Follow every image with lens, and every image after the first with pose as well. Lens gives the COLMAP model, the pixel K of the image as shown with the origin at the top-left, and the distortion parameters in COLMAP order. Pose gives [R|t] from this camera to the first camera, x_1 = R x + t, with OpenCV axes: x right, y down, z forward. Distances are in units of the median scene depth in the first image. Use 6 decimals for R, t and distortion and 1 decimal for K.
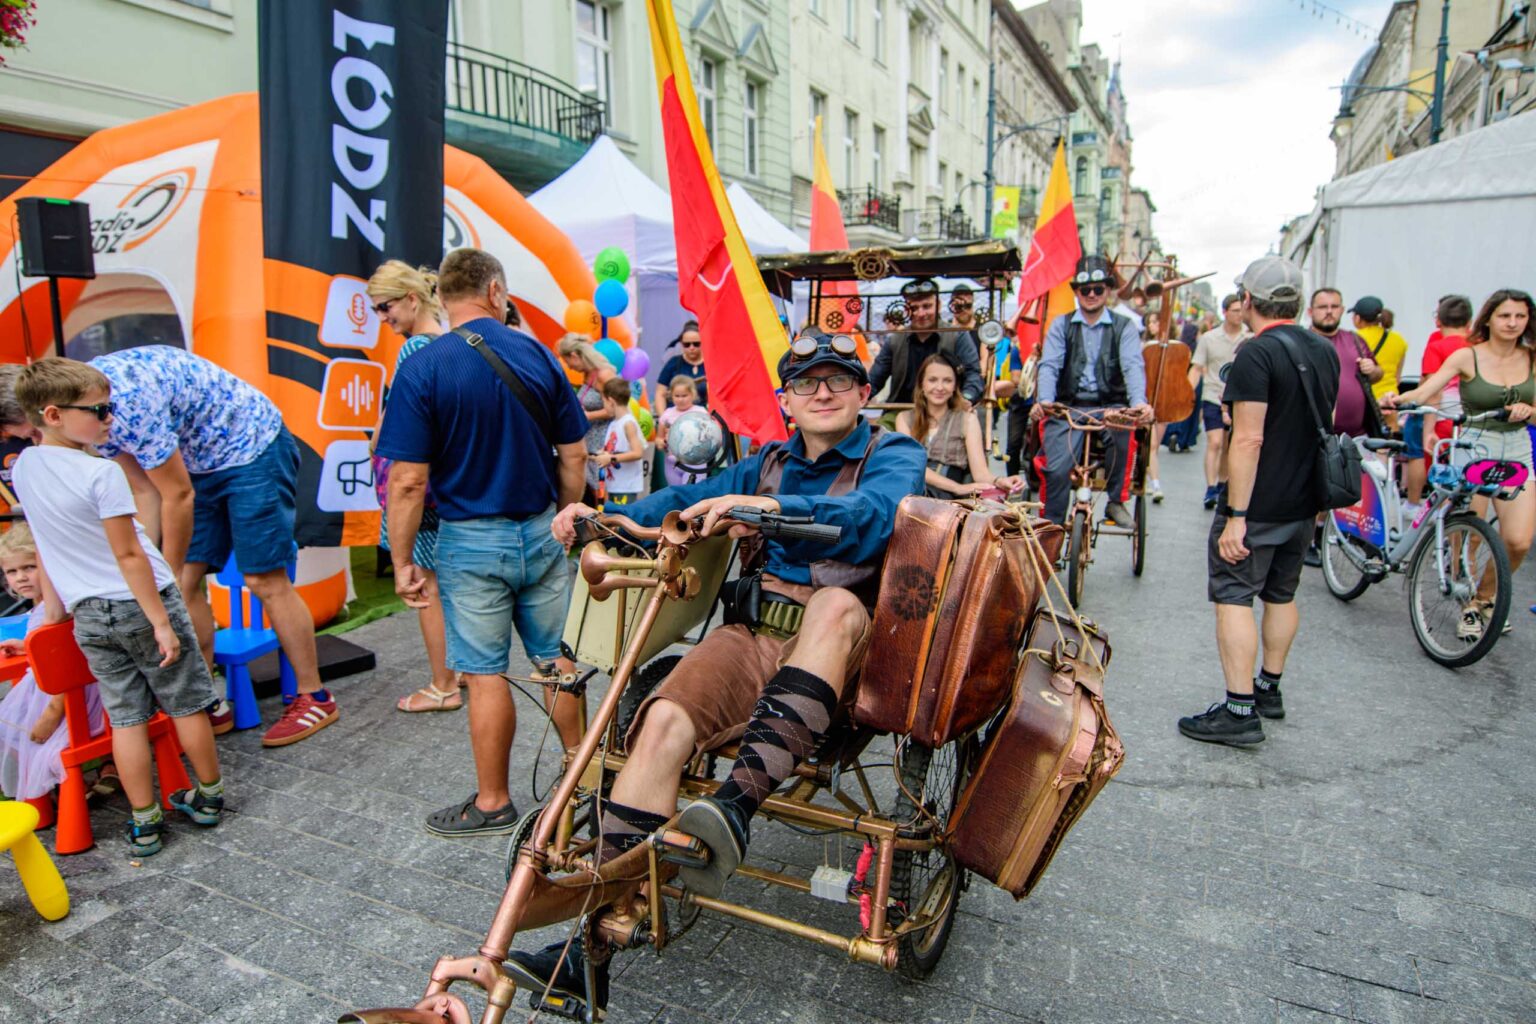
lens RADIAL K [[960.5, 0, 770.0], [0, 960.5, 507.1], [0, 0, 1]] dist [-0.021462, -0.000769]
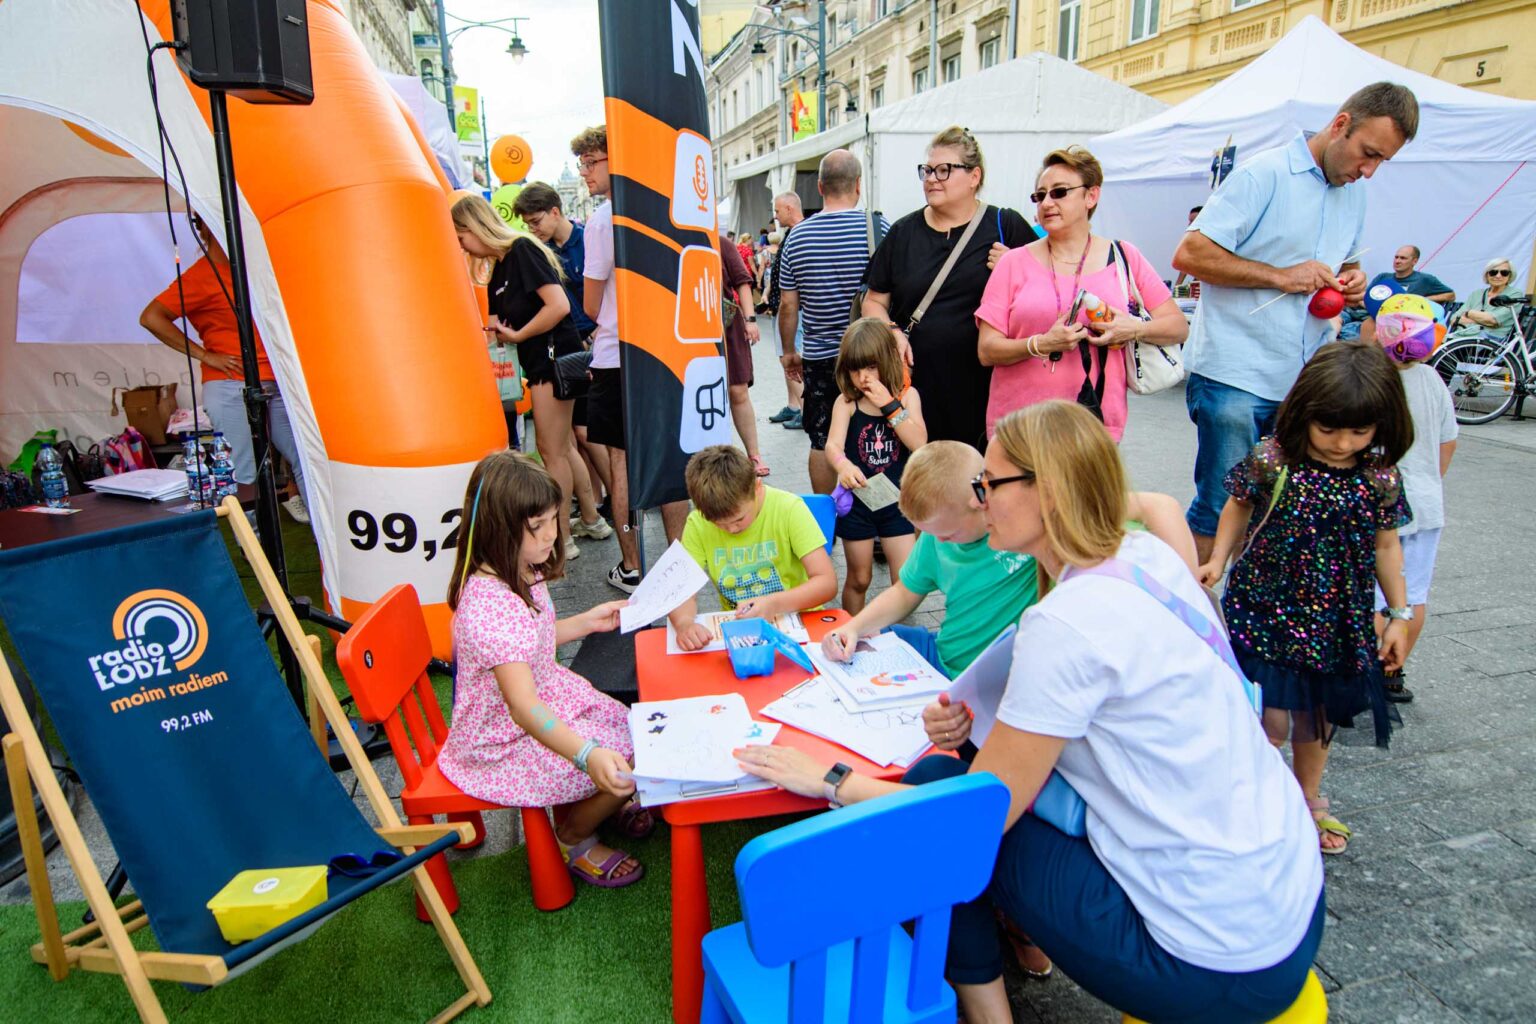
lens RADIAL K [[960.5, 0, 768.0], [0, 960.5, 511.0], [0, 0, 1]] dist [-0.021462, -0.000769]
pose [[0.747545, -0.177368, 0.640091, -0.908136], [0.121994, 0.983957, 0.130178, -0.042737], [-0.652912, -0.019227, 0.757190, 0.394368]]
